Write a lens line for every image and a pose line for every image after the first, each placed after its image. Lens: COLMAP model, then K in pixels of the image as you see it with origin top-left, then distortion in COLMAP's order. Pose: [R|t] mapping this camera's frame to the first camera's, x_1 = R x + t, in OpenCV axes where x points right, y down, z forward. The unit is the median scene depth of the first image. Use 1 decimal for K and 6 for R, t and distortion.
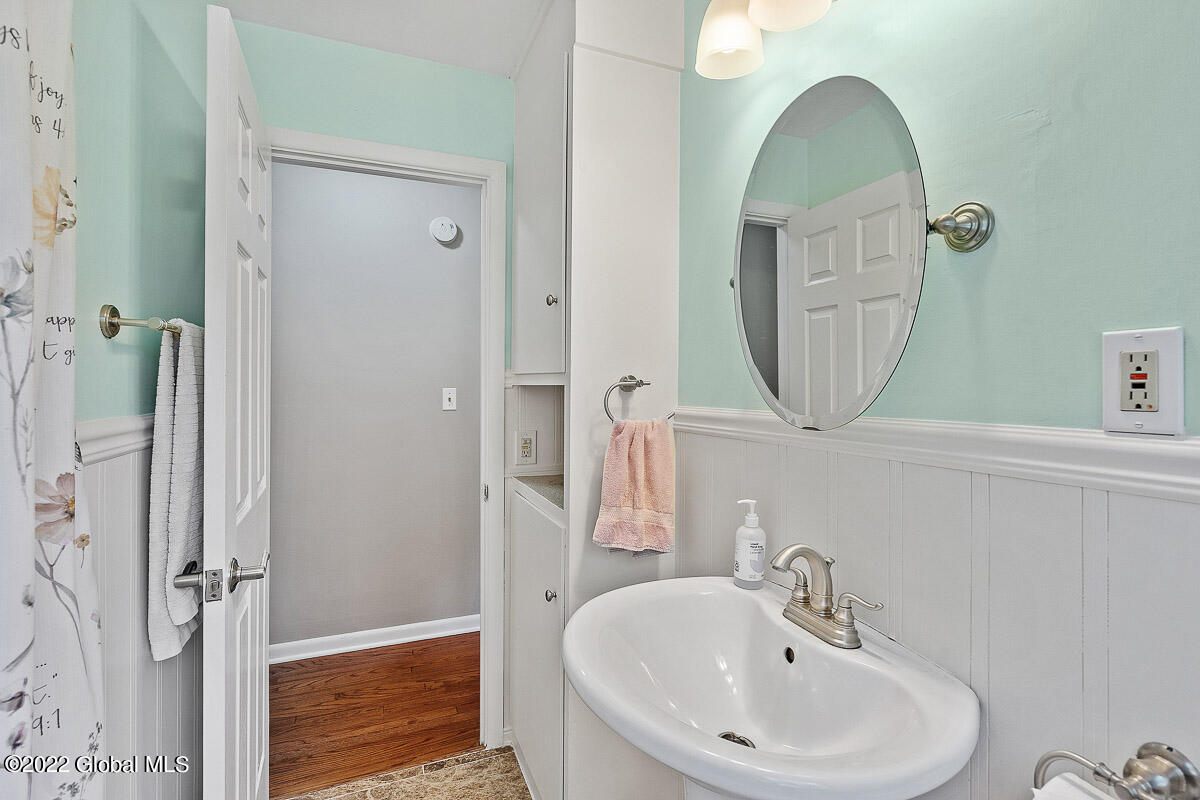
lens RADIAL K [[550.7, 0, 598.5], [0, 550.7, 392.3], [0, 0, 1]] dist [-0.008535, 0.004659]
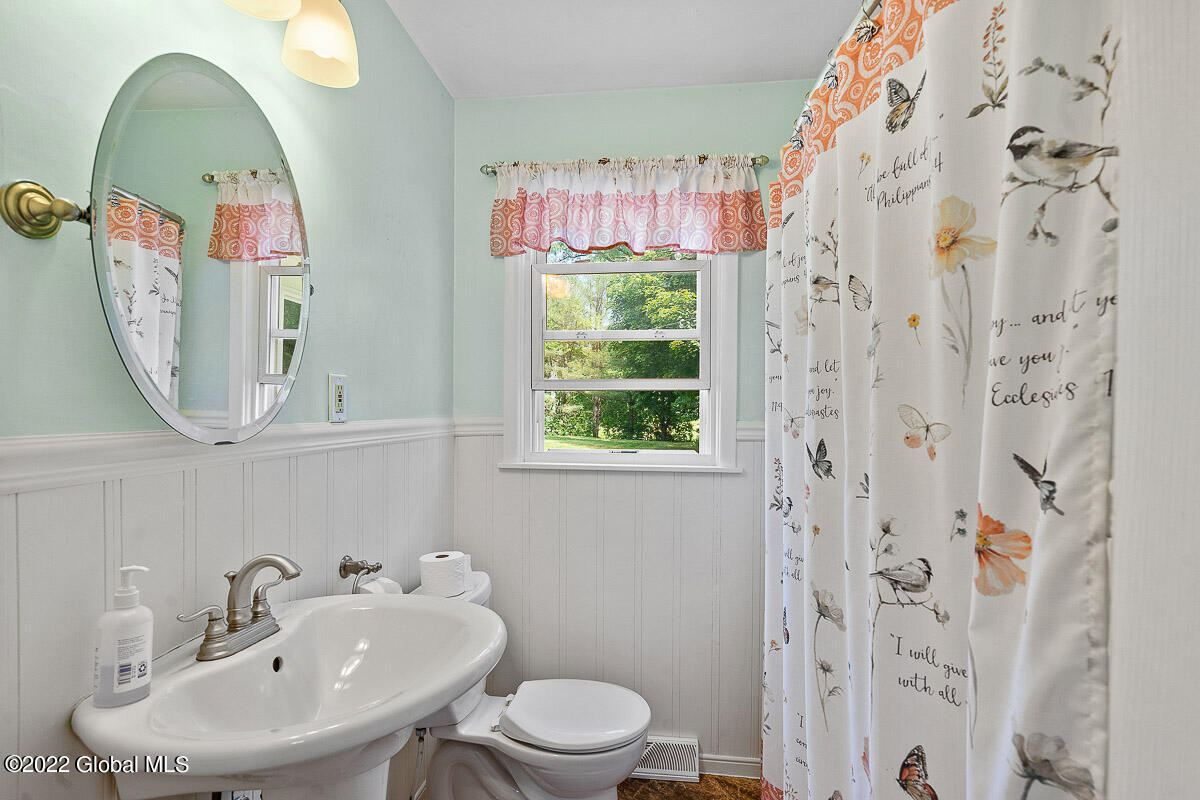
lens RADIAL K [[587.2, 0, 599.9], [0, 587.2, 401.5], [0, 0, 1]] dist [-0.000041, 0.000001]
pose [[-0.868787, -0.002401, 0.495180, -1.028869], [-0.003065, 0.999995, -0.000529, -0.009323], [-0.495176, -0.001977, -0.868790, 2.411055]]
